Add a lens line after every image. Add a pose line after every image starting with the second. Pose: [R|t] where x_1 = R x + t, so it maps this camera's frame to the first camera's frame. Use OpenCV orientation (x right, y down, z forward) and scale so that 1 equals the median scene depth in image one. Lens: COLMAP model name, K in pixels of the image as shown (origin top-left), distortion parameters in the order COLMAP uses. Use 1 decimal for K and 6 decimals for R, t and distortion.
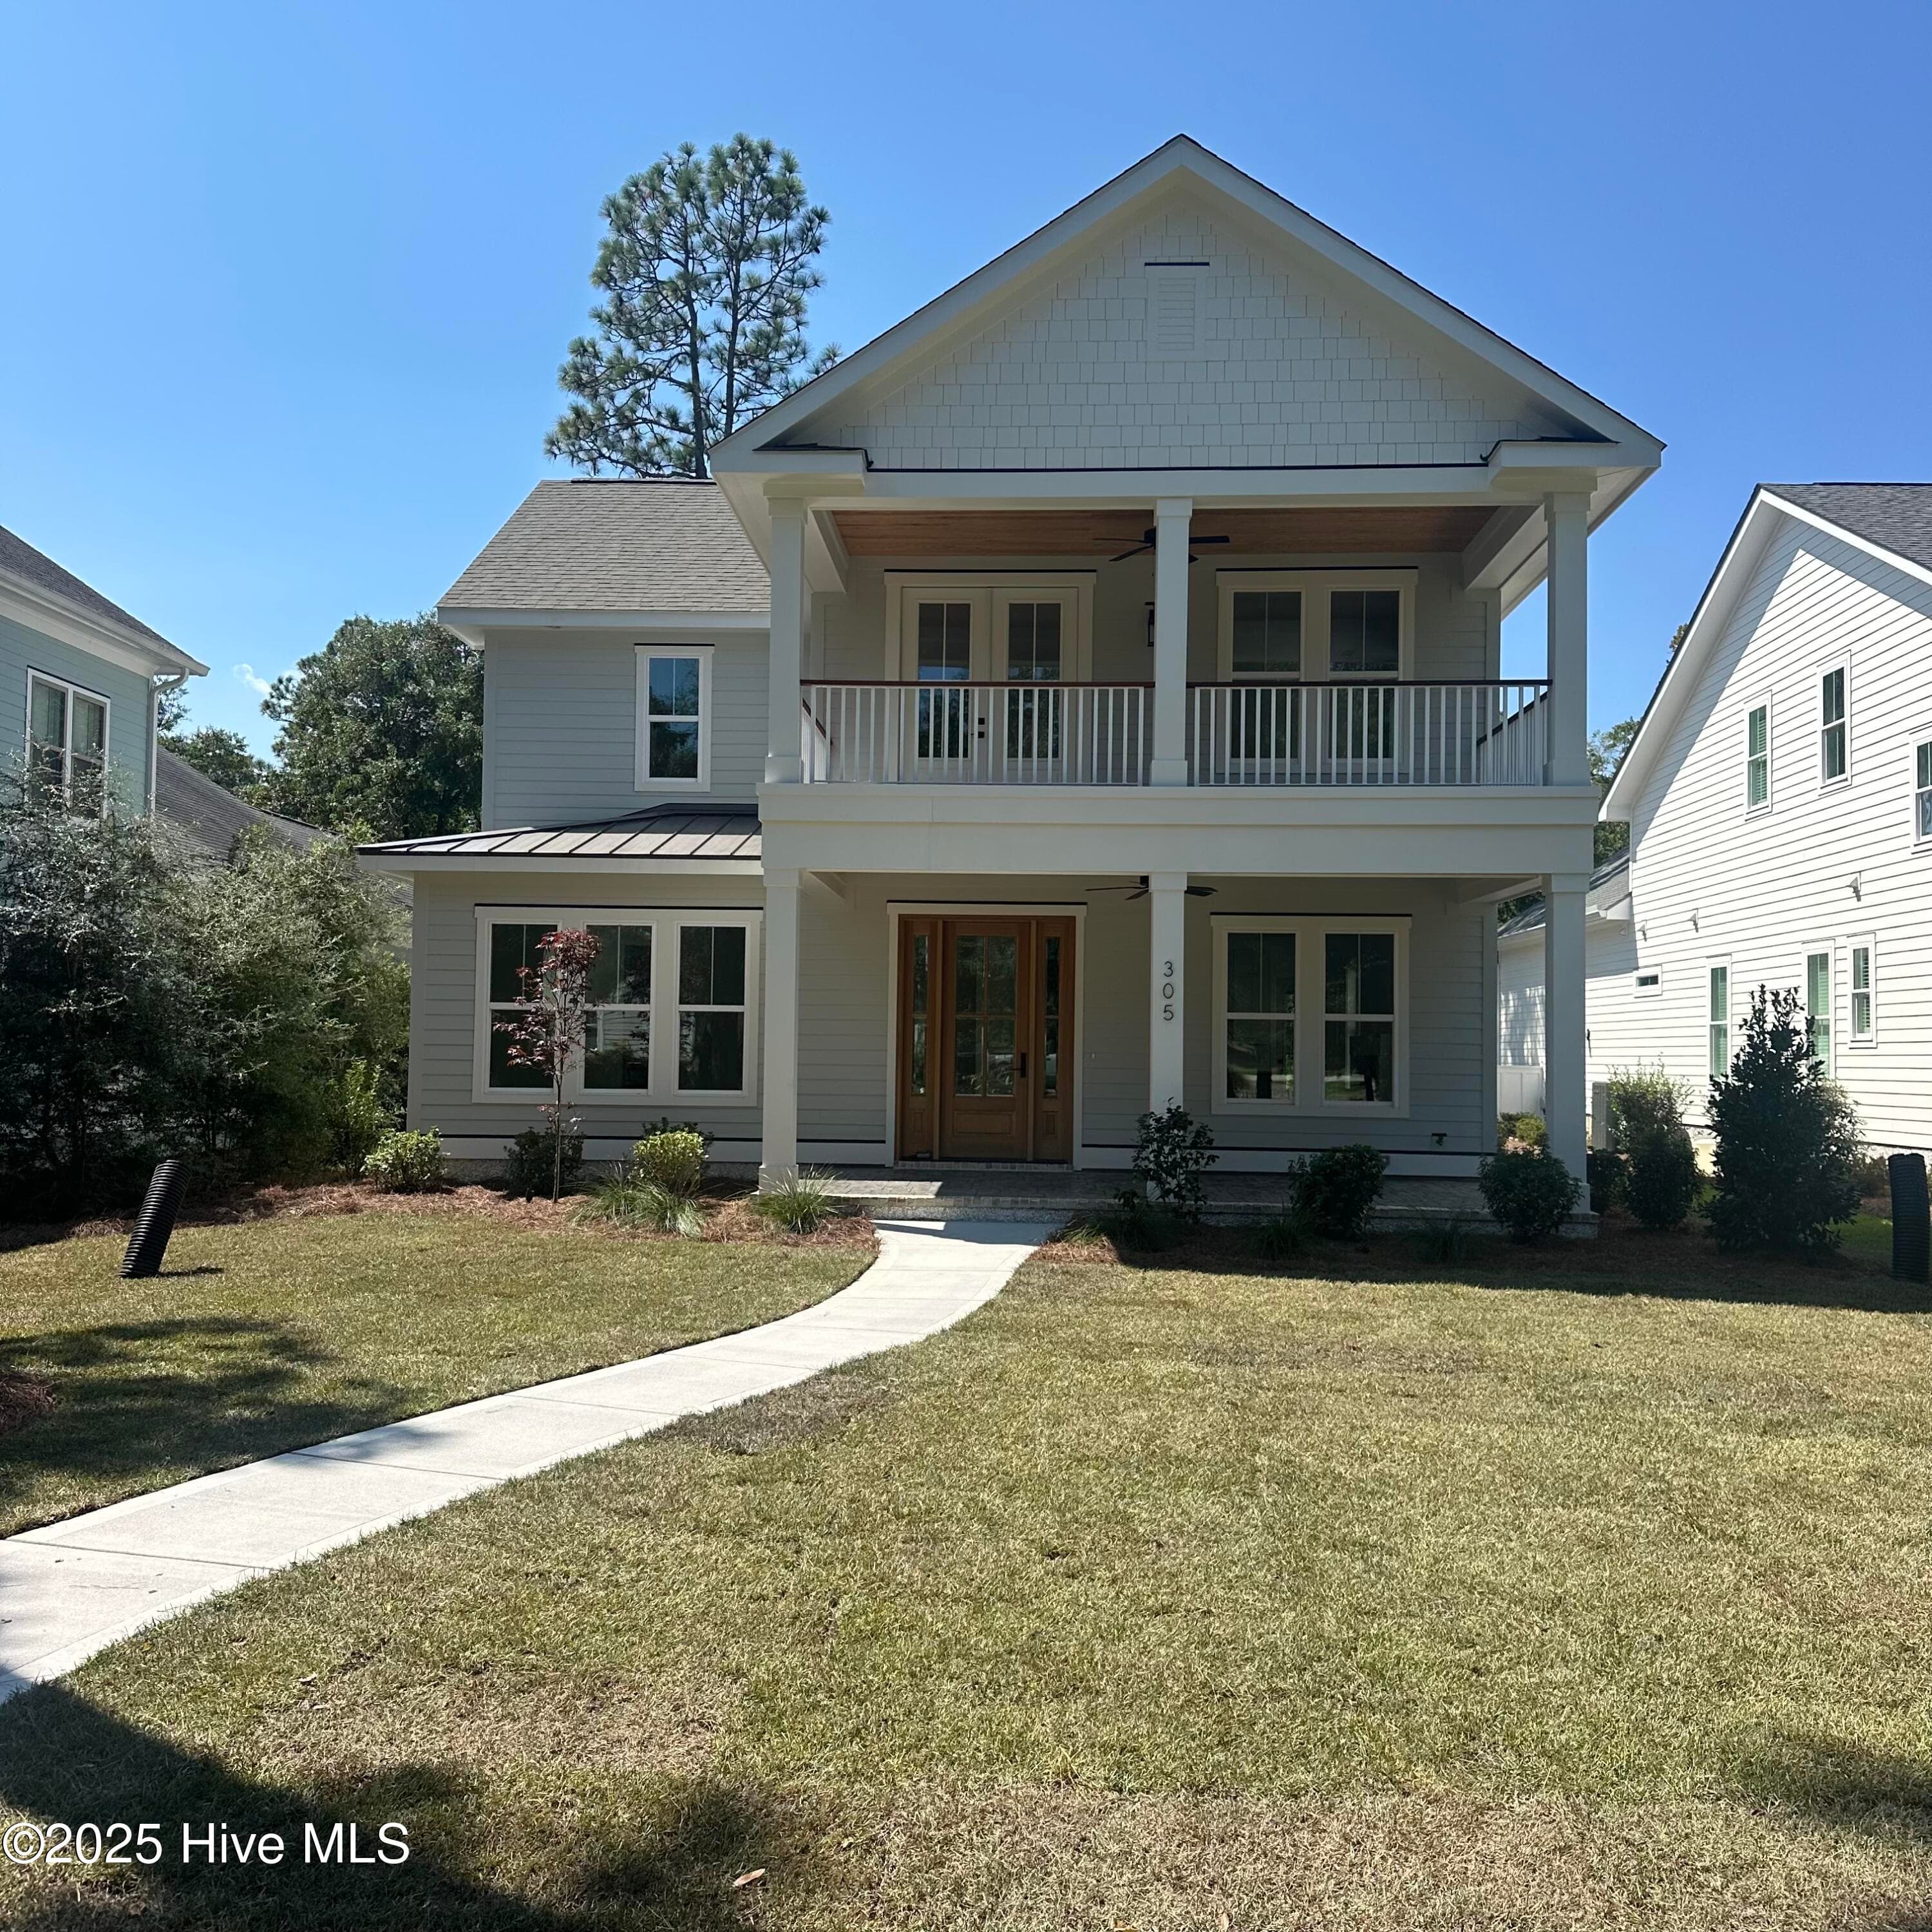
lens RADIAL K [[1764.9, 0, 966.0], [0, 1764.9, 966.0], [0, 0, 1]] dist [0.196182, -0.291774]
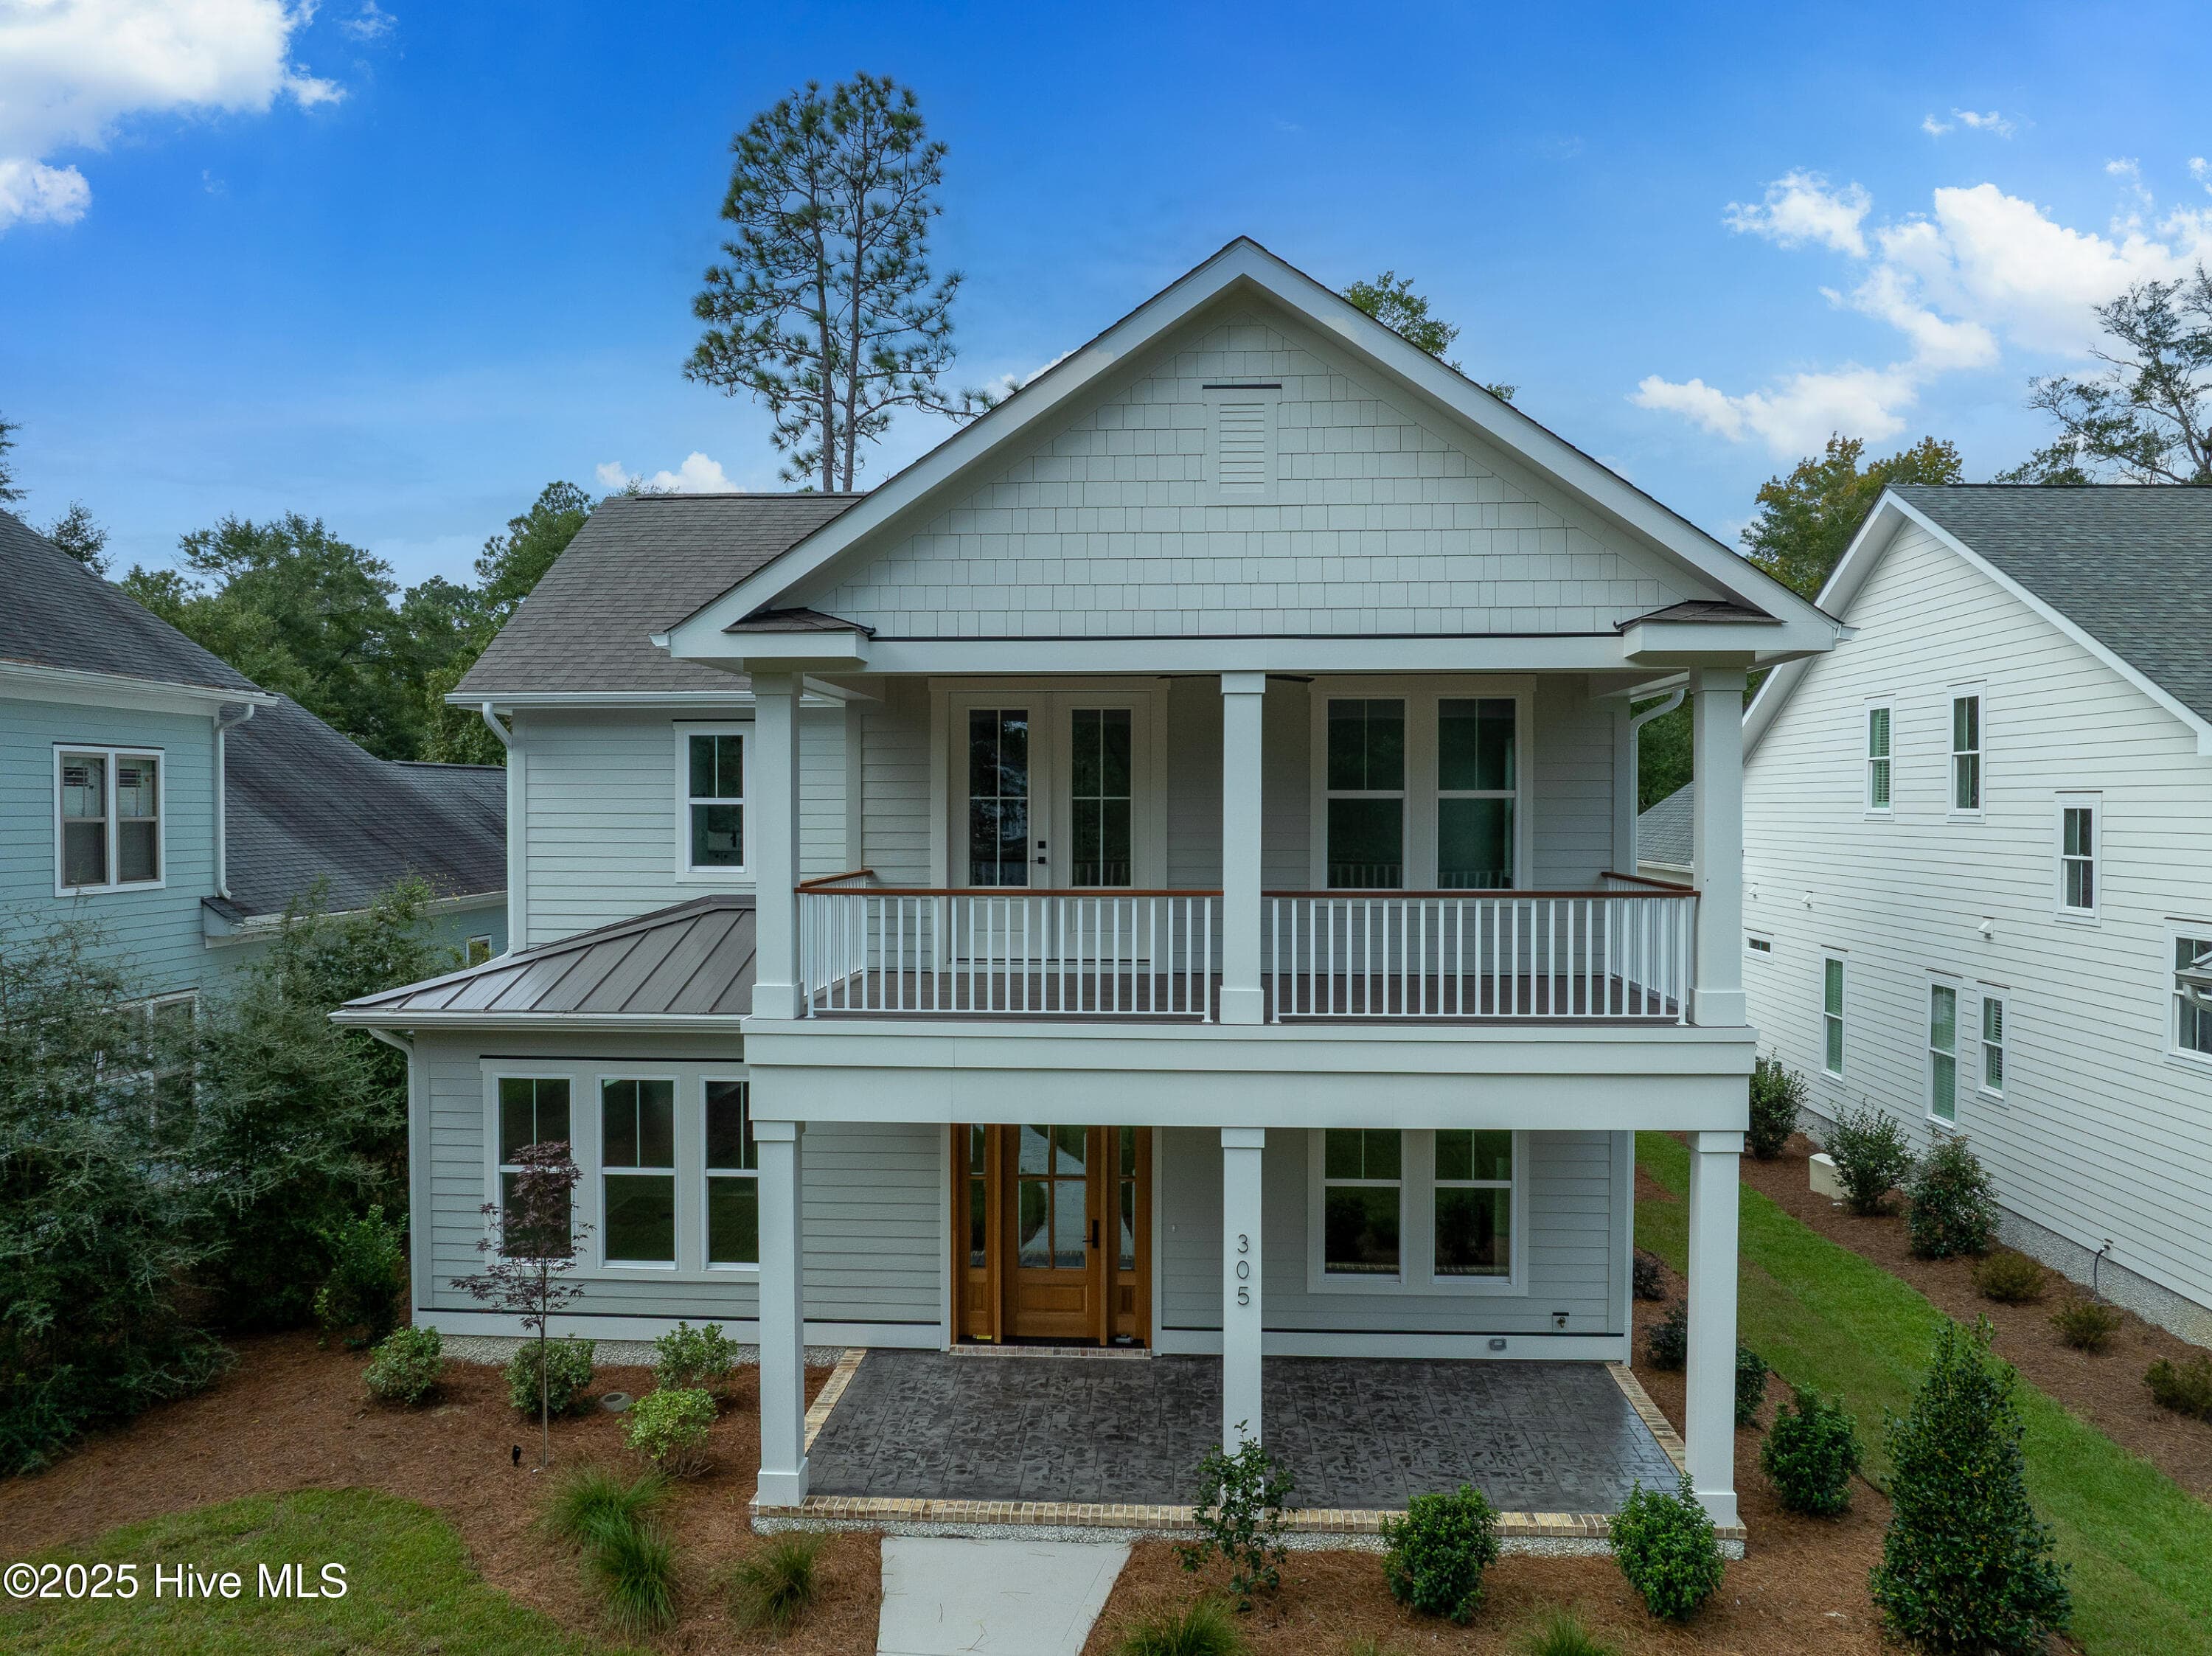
lens RADIAL K [[1569.7, 0, 1100.7], [0, 1569.7, 828.5], [0, 0, 1]] dist [-0.004643, -0.002775]
pose [[0.999771, -0.012159, -0.017625, 0.021234], [0.013137, 0.998317, 0.056485, -0.078350], [0.016908, -0.056703, 0.998248, 0.093879]]
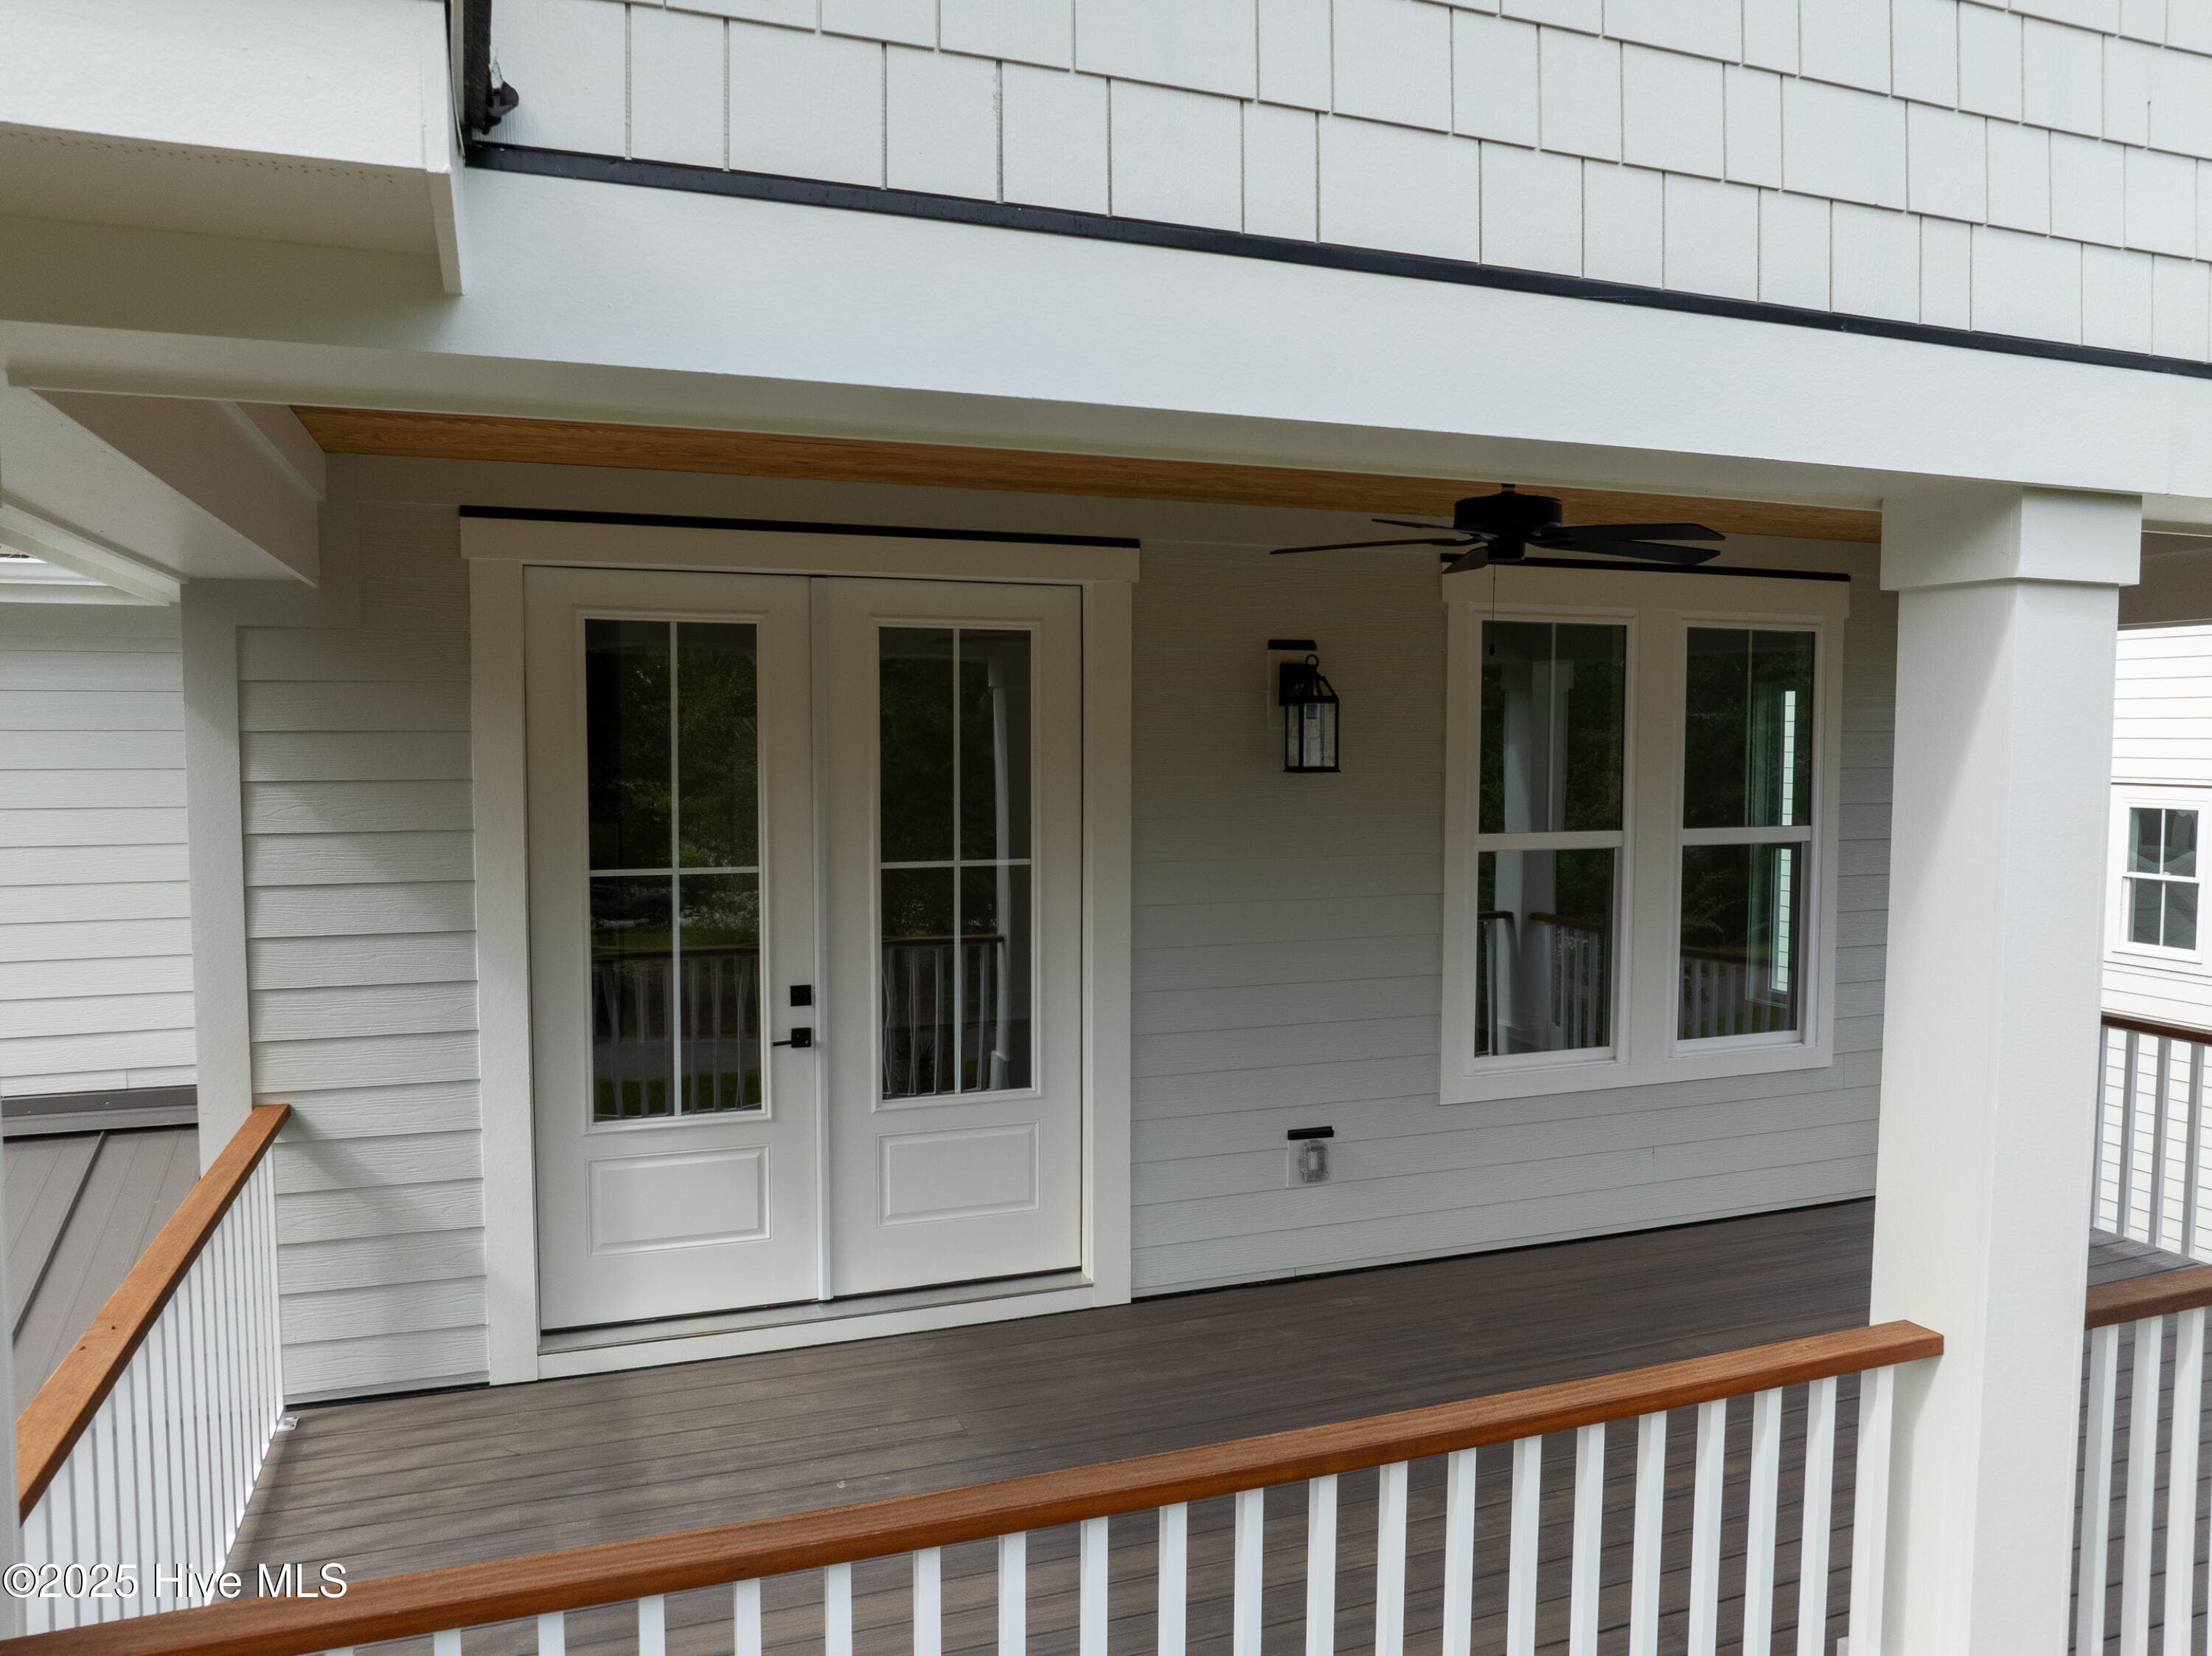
lens RADIAL K [[1569.7, 0, 1100.7], [0, 1569.7, 828.5], [0, 0, 1]] dist [-0.004643, -0.002775]
pose [[0.924047, -0.033499, 0.380808, -0.020198], [-0.007483, 0.994377, 0.105632, -0.082104], [-0.382205, -0.100458, 0.918601, 0.298157]]
